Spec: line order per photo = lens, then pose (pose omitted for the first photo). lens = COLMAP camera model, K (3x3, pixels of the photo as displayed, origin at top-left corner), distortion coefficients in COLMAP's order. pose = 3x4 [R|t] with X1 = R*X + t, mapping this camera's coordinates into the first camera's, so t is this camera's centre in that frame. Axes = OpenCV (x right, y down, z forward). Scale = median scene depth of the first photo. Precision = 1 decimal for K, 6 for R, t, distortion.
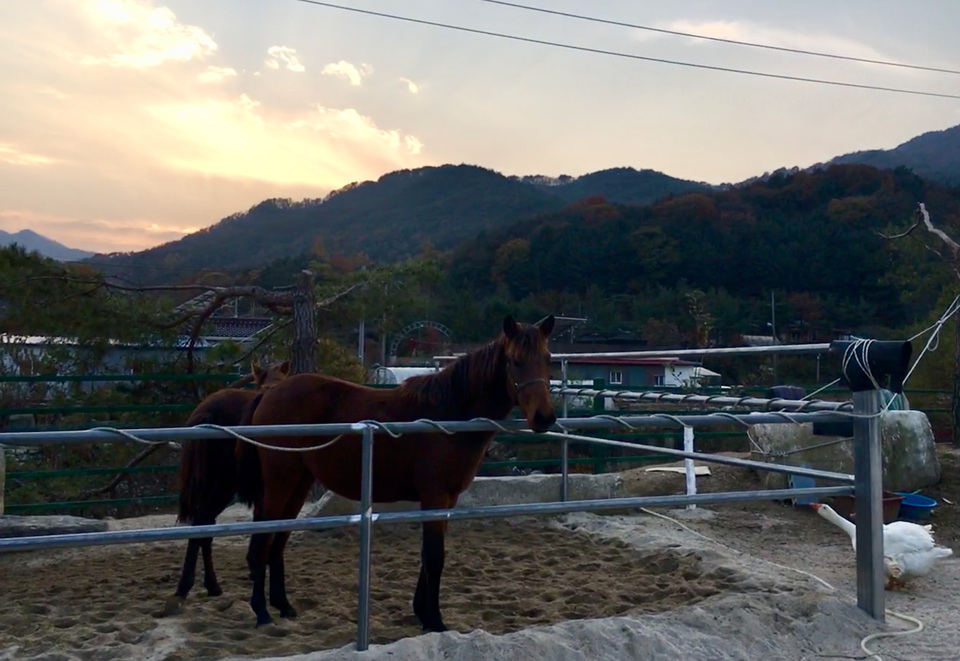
lens RADIAL K [[903.1, 0, 484.5], [0, 903.1, 288.1], [0, 0, 1]] dist [0.070448, 0.000000]
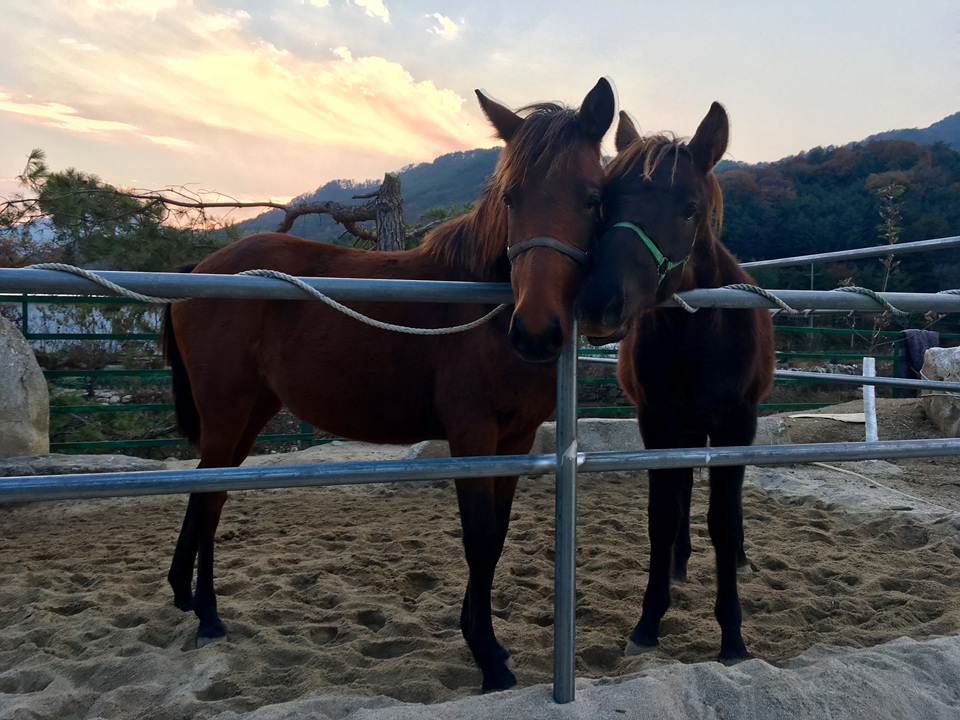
lens RADIAL K [[814.9, 0, 479.9], [0, 814.9, 359.8], [0, 0, 1]] dist [0.075669, 0.001166]
pose [[0.998227, 0.007572, -0.059039, -0.060685], [-0.000758, 0.993414, 0.114581, 0.056356], [0.059517, -0.114333, 0.991658, 0.212478]]
